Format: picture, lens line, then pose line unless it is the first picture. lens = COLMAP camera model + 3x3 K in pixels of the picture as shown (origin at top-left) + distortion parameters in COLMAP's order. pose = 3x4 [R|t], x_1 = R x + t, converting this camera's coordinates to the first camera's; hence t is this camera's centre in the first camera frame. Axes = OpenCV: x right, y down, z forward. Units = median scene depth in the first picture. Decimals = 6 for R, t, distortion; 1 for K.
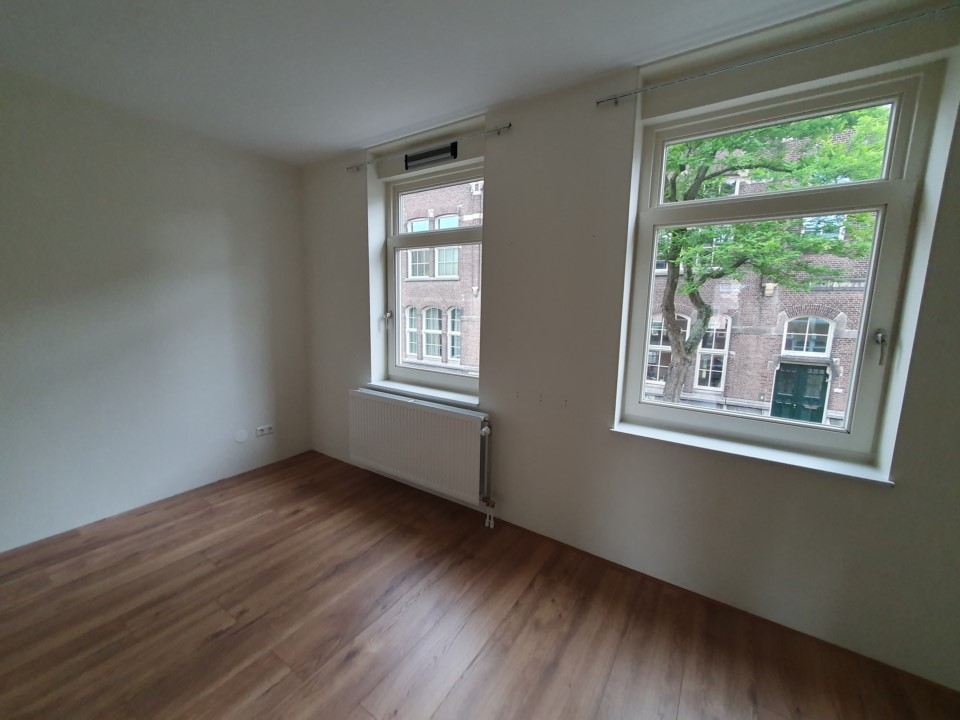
lens RADIAL K [[376.3, 0, 482.0], [0, 376.3, 359.3], [0, 0, 1]] dist [-0.008570, -0.000374]
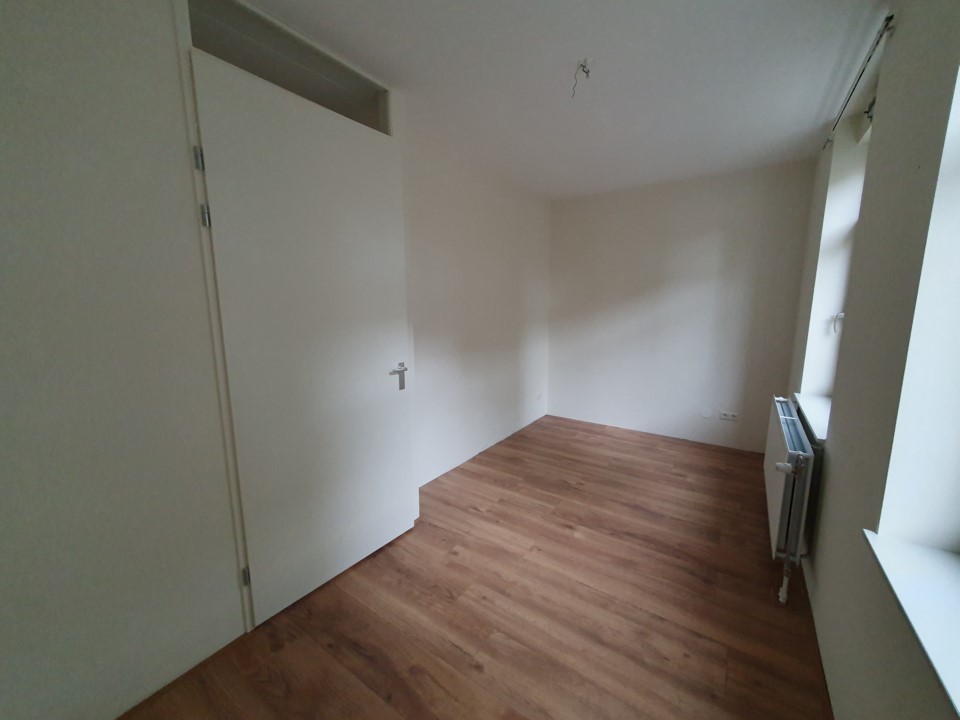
lens RADIAL K [[376.3, 0, 485.0], [0, 376.3, 359.2], [0, 0, 1]] dist [-0.008570, -0.000374]
pose [[-0.028862, 0.137185, -0.990125, 0.828347], [-0.142042, 0.979923, 0.139912, -0.047749], [0.989440, 0.144678, -0.008797, 0.415504]]
